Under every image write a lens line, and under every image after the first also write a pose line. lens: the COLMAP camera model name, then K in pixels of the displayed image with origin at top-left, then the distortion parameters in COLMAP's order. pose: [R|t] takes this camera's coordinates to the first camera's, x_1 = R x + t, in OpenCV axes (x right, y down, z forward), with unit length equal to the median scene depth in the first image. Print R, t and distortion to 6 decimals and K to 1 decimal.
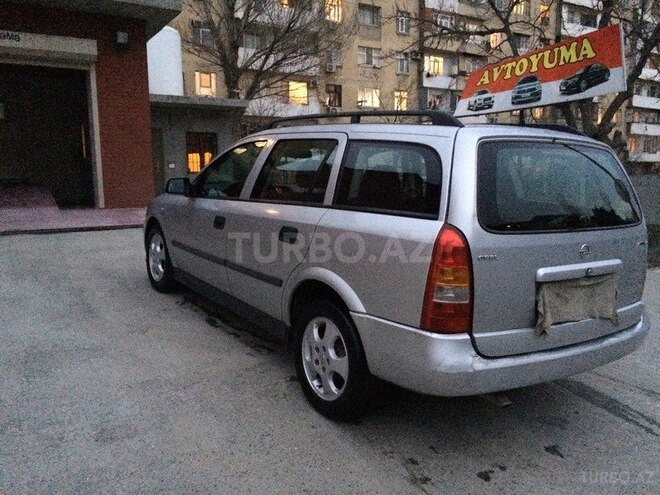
lens RADIAL K [[559.7, 0, 330.0], [0, 559.7, 247.5], [0, 0, 1]] dist [0.084007, -0.124544]
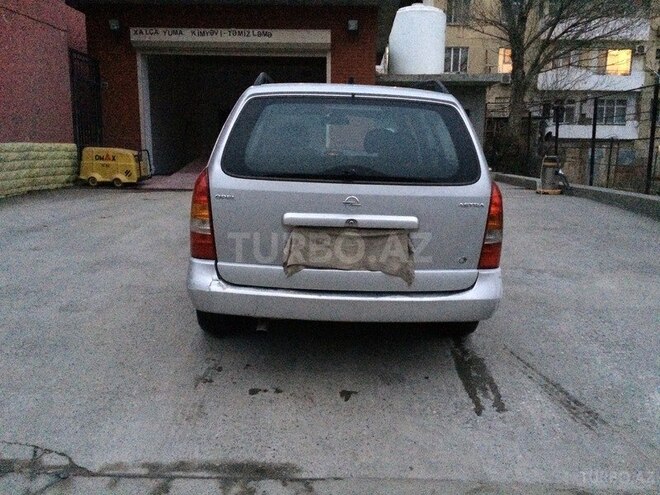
lens RADIAL K [[559.7, 0, 330.0], [0, 559.7, 247.5], [0, 0, 1]] dist [0.084007, -0.124544]
pose [[0.844387, 0.102051, -0.525925, 0.897873], [-0.084683, 0.994772, 0.057065, 0.030588], [0.528999, -0.003648, 0.848615, 0.101241]]
